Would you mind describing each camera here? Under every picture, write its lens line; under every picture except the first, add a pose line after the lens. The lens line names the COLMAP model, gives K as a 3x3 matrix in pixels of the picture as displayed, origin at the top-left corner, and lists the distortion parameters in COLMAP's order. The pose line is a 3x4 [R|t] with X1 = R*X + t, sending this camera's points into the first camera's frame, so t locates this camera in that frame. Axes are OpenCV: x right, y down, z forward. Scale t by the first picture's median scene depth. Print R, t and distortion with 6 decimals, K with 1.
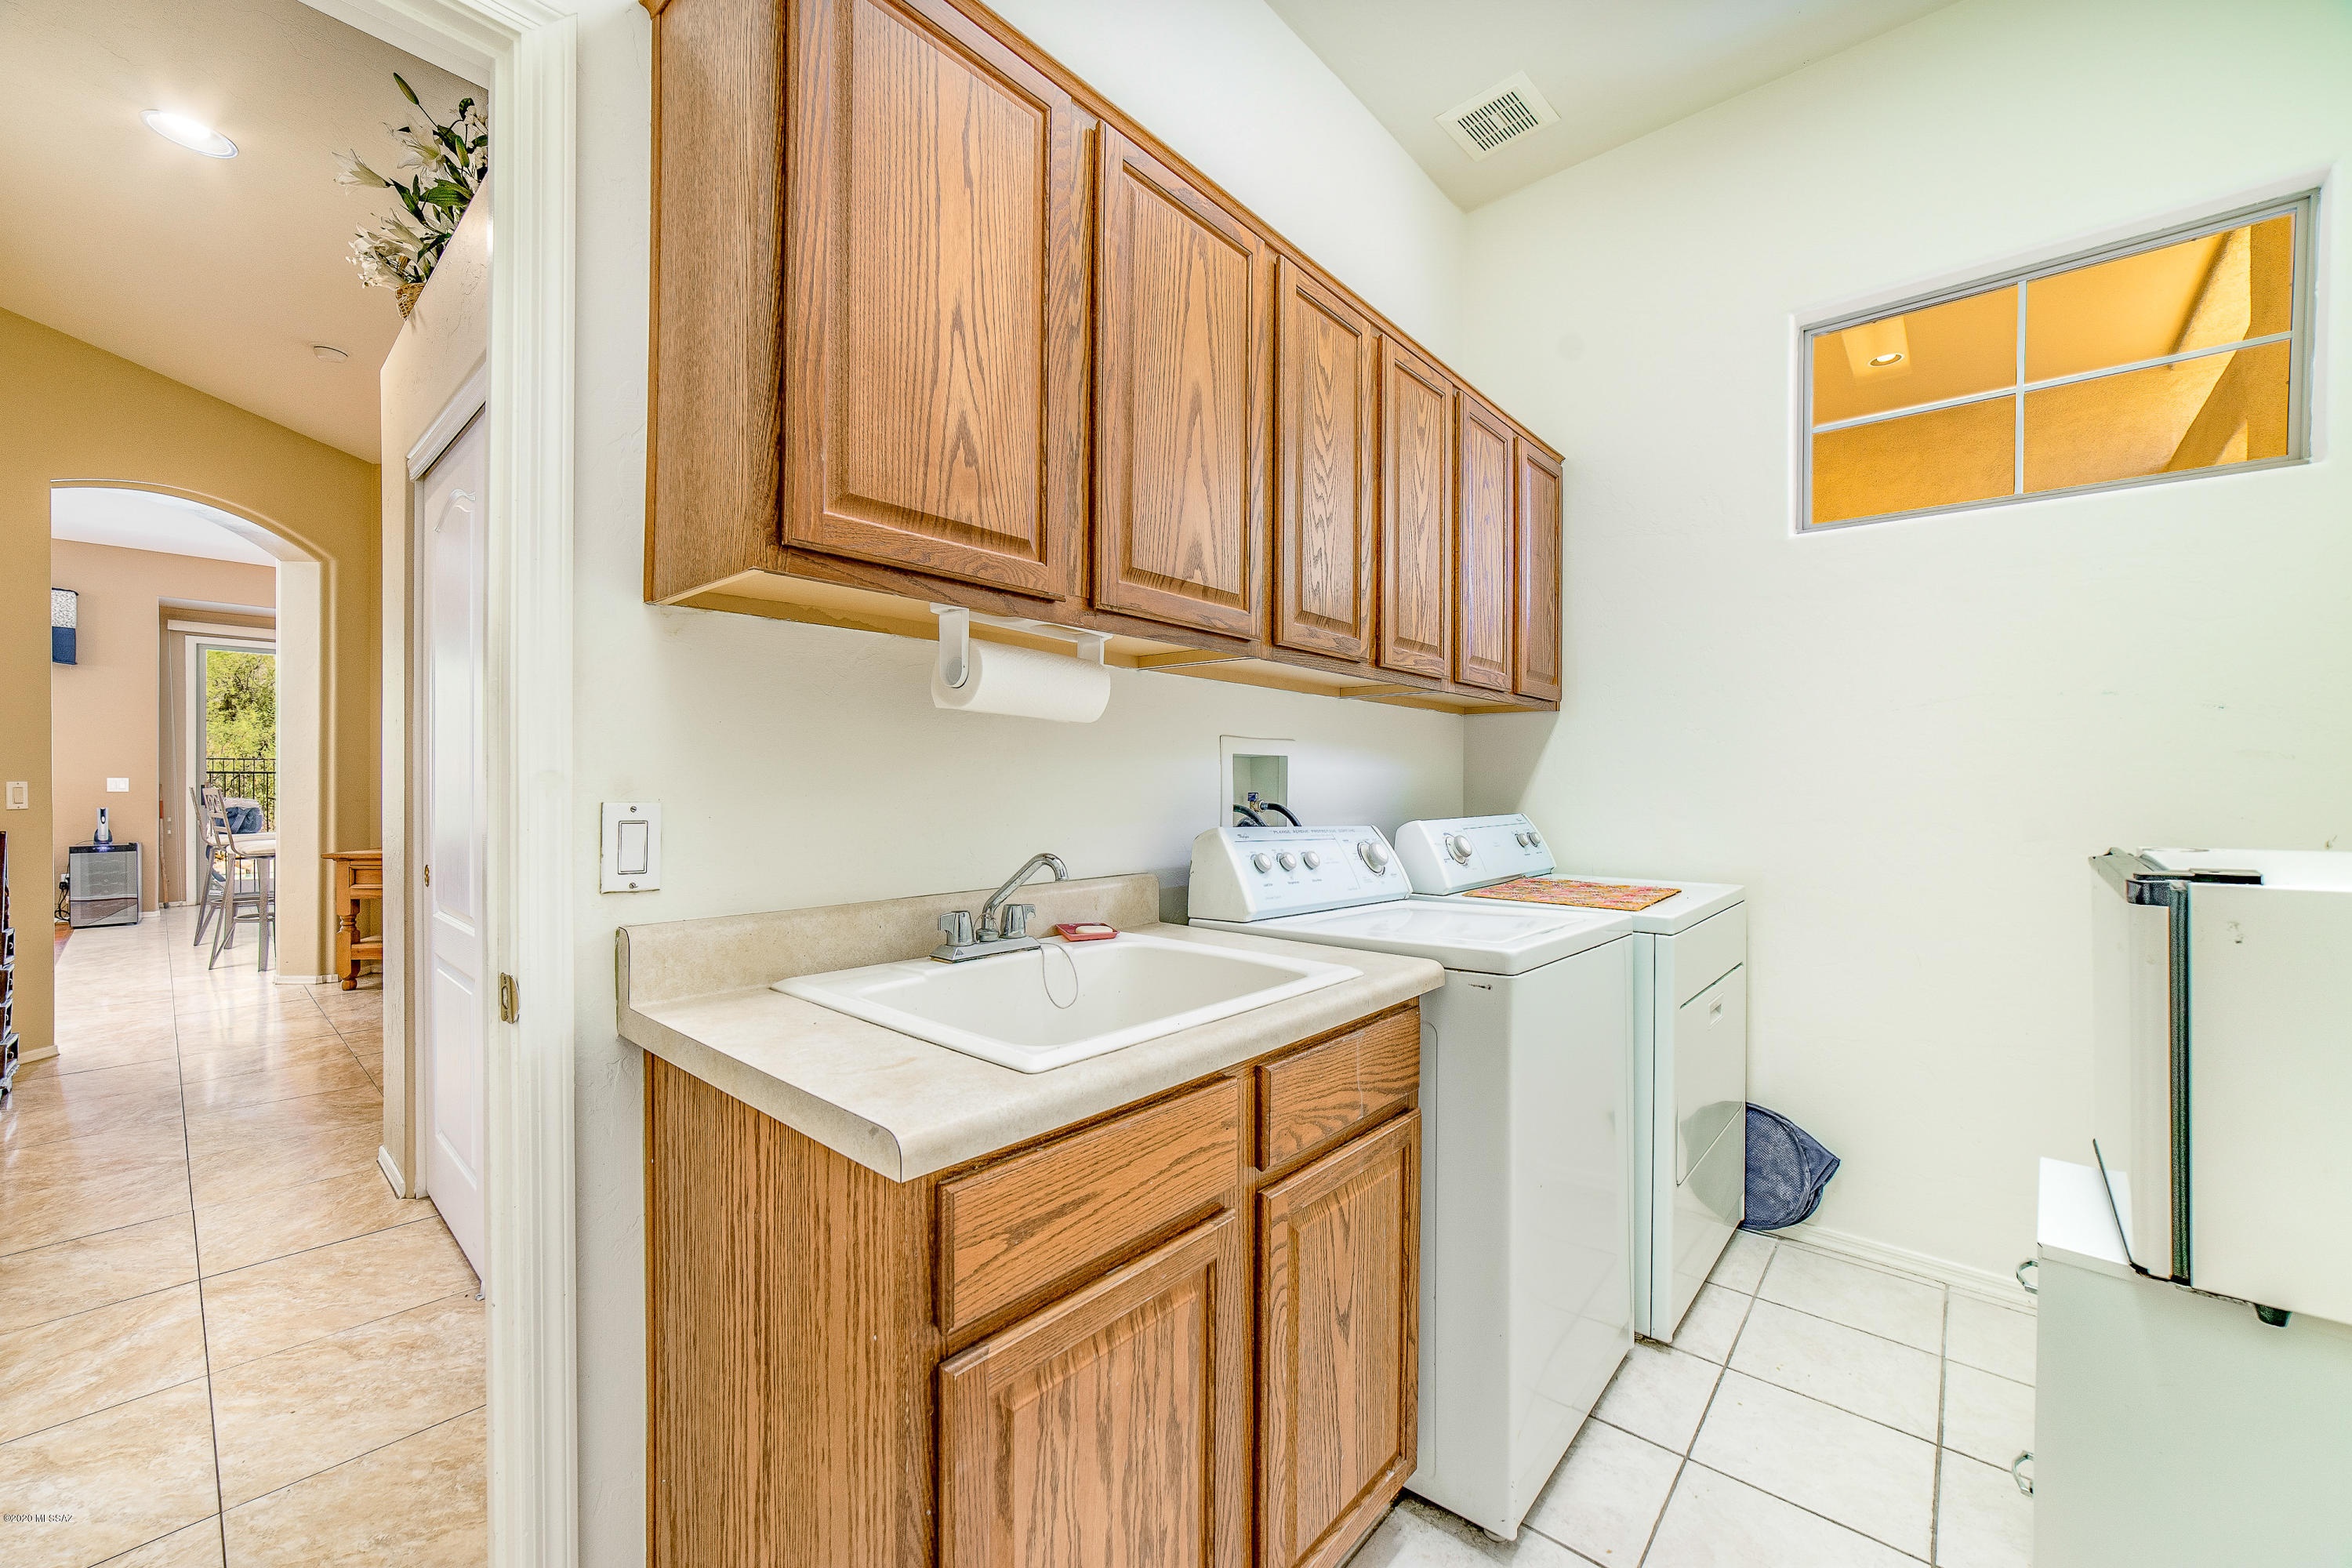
lens RADIAL K [[933.1, 0, 1177.5], [0, 933.1, 787.4], [0, 0, 1]] dist [-0.010778, 0.003843]
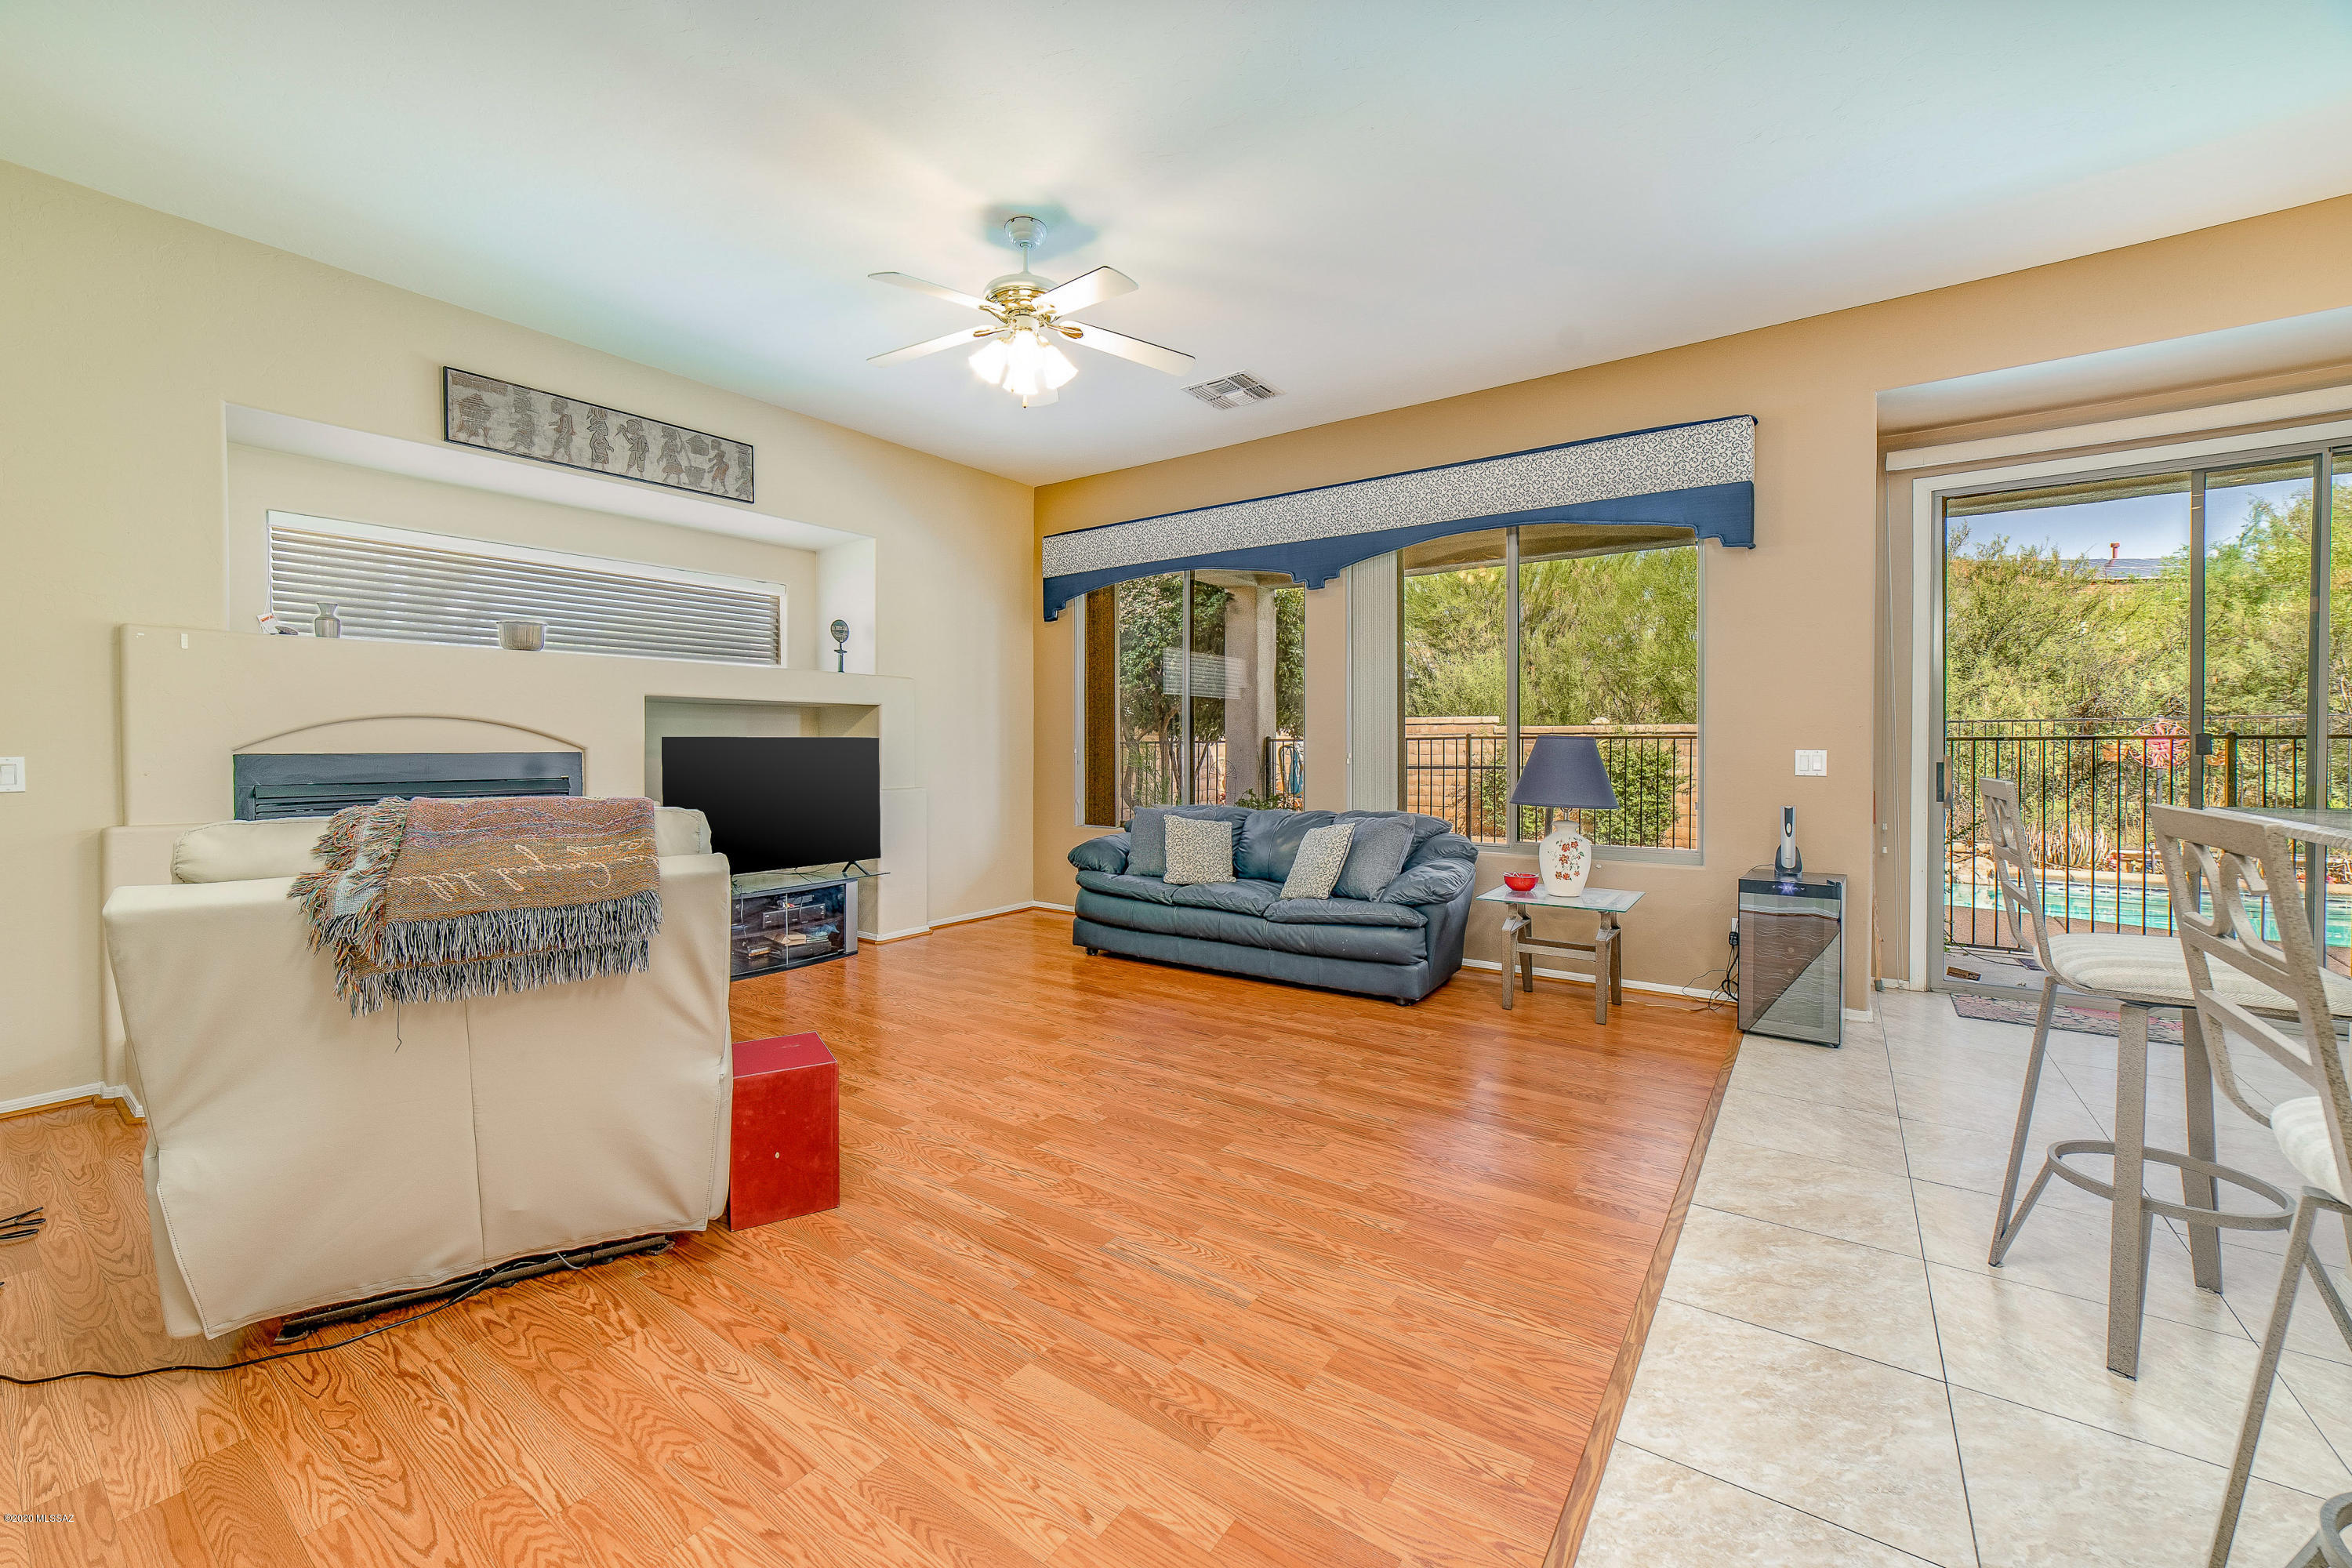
lens RADIAL K [[933.1, 0, 1203.9], [0, 933.1, 754.6], [0, 0, 1]] dist [-0.010778, 0.003843]
pose [[0.131507, 0.004707, -0.991304, -0.673922], [-0.004563, 0.999981, 0.004143, -0.008995], [0.991305, 0.003979, 0.131526, 0.595808]]
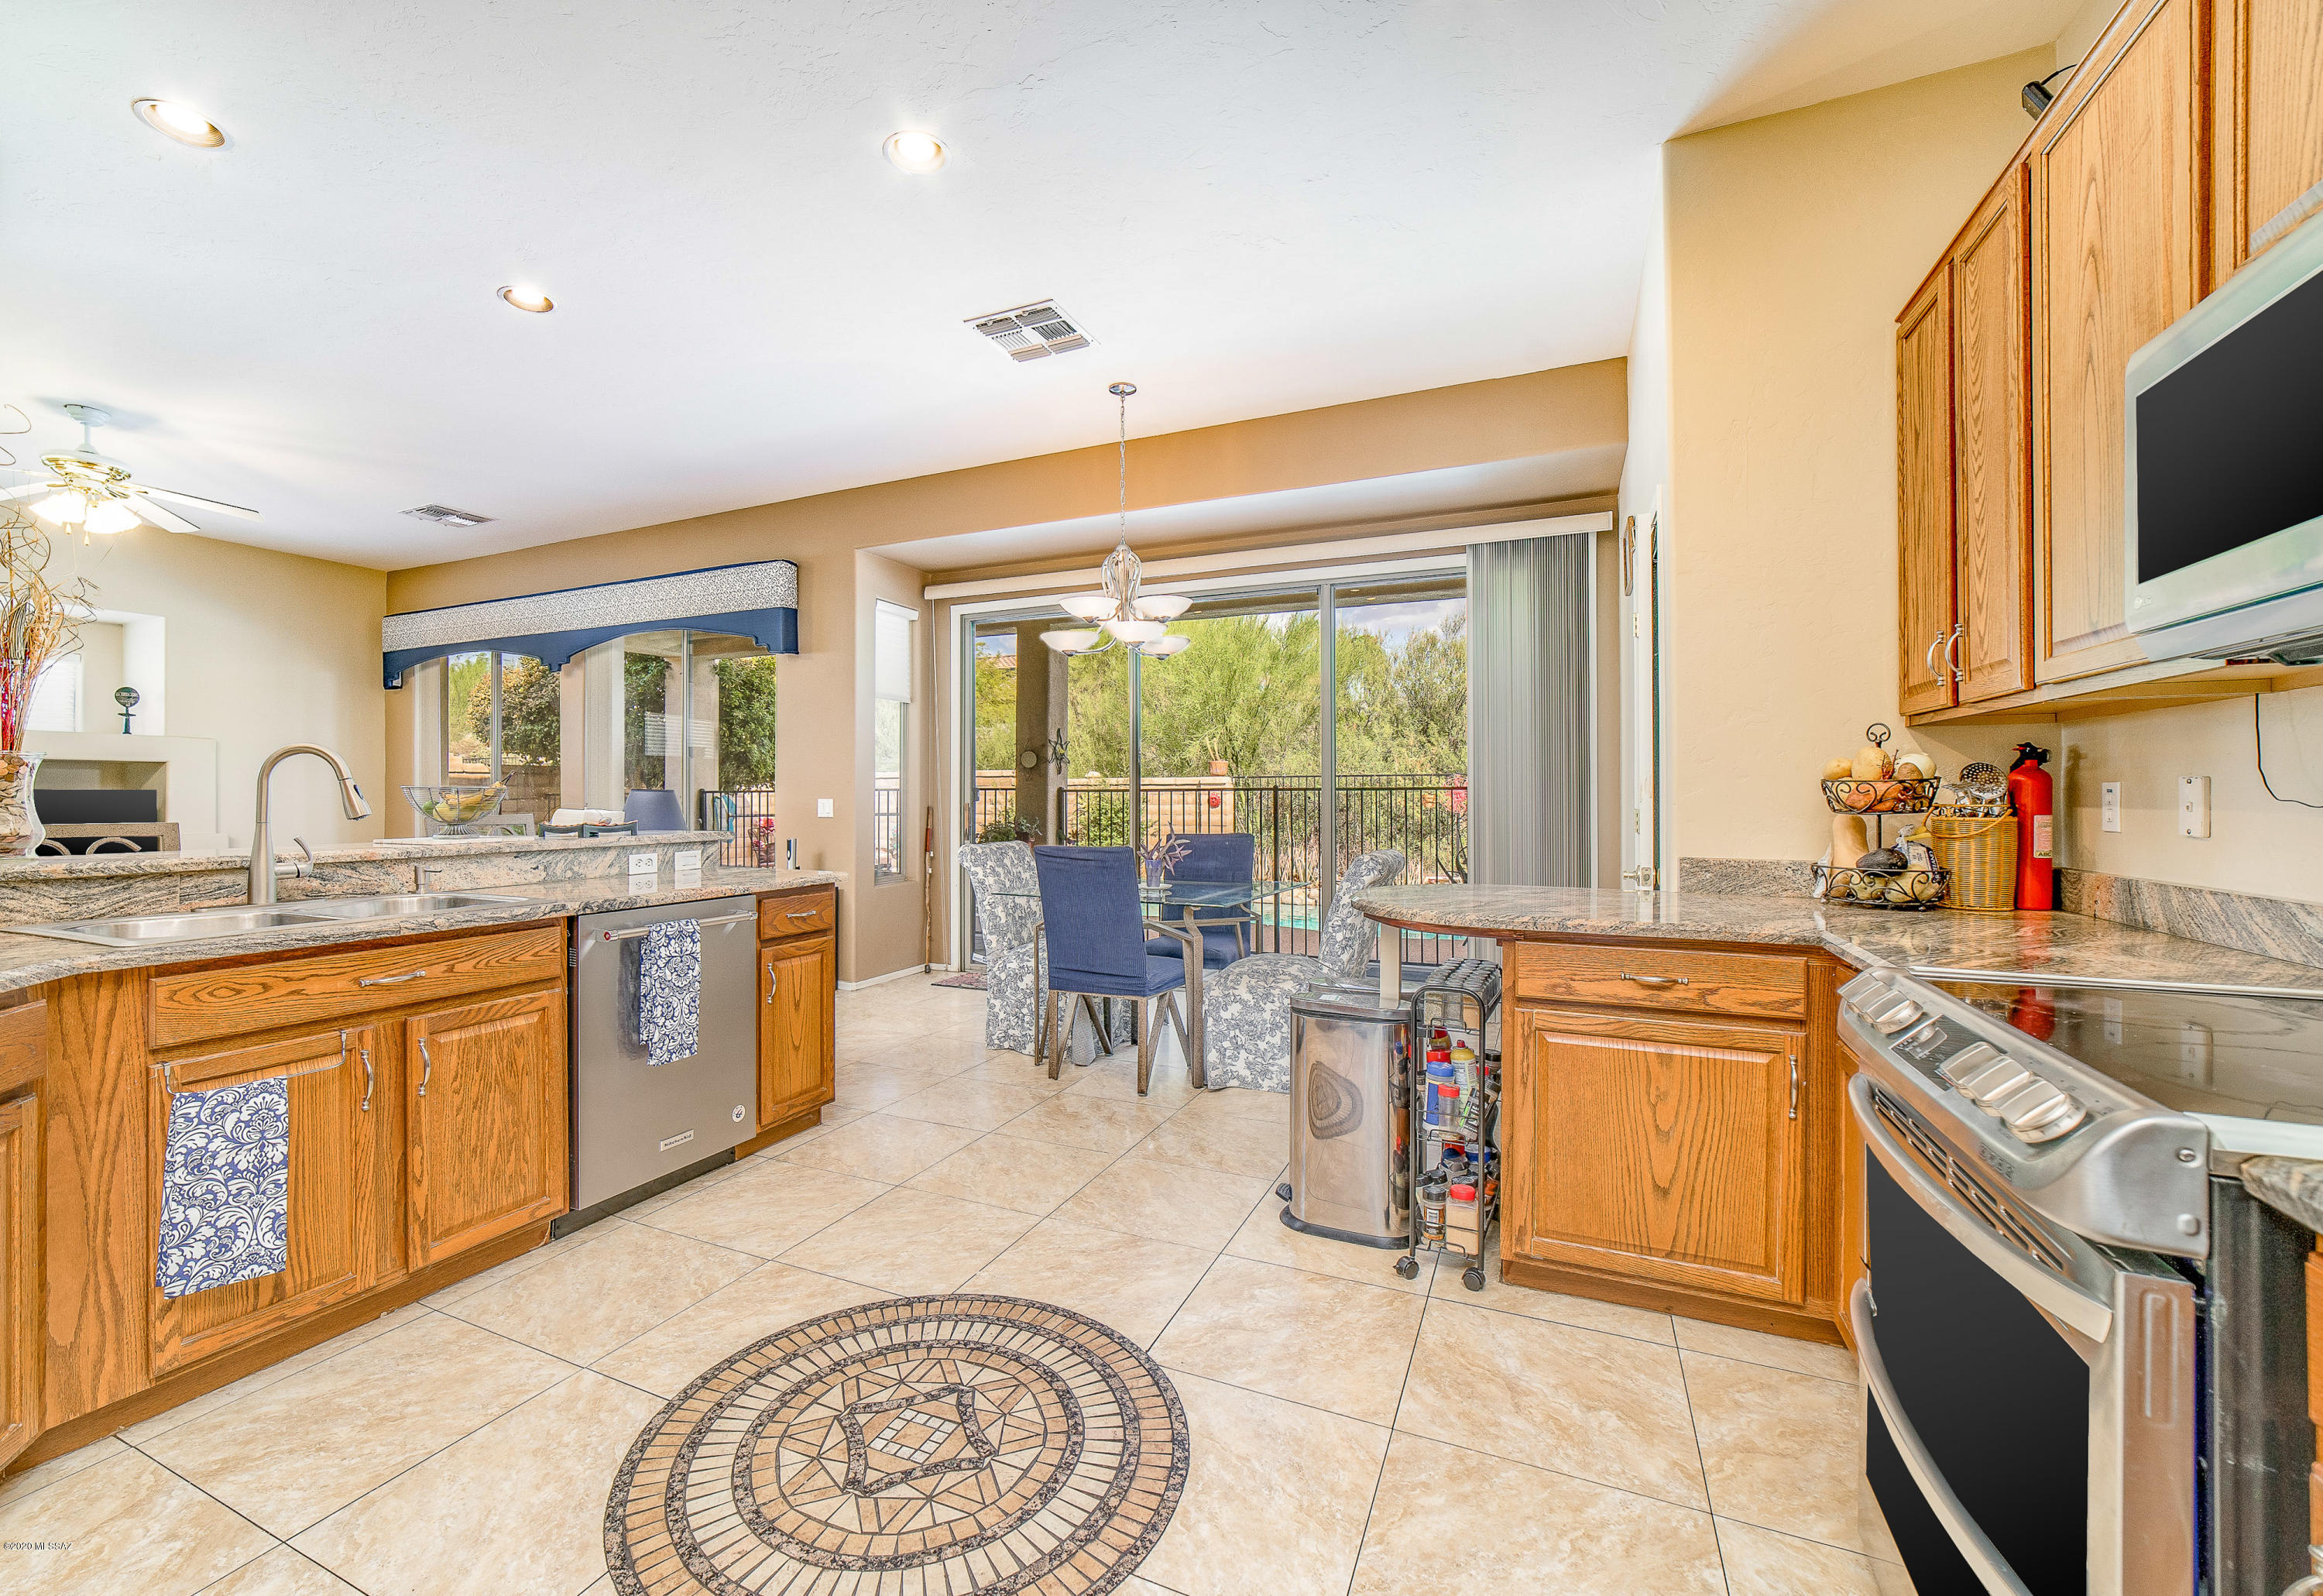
lens RADIAL K [[938.4, 0, 1154.4], [0, 938.4, 799.6], [0, 0, 1]] dist [-0.002106, -0.000060]
pose [[0.300317, -0.002177, -0.953837, -0.347720], [-0.001873, 0.999994, -0.002872, -0.009083], [0.953838, 0.002649, 0.300311, 1.045351]]
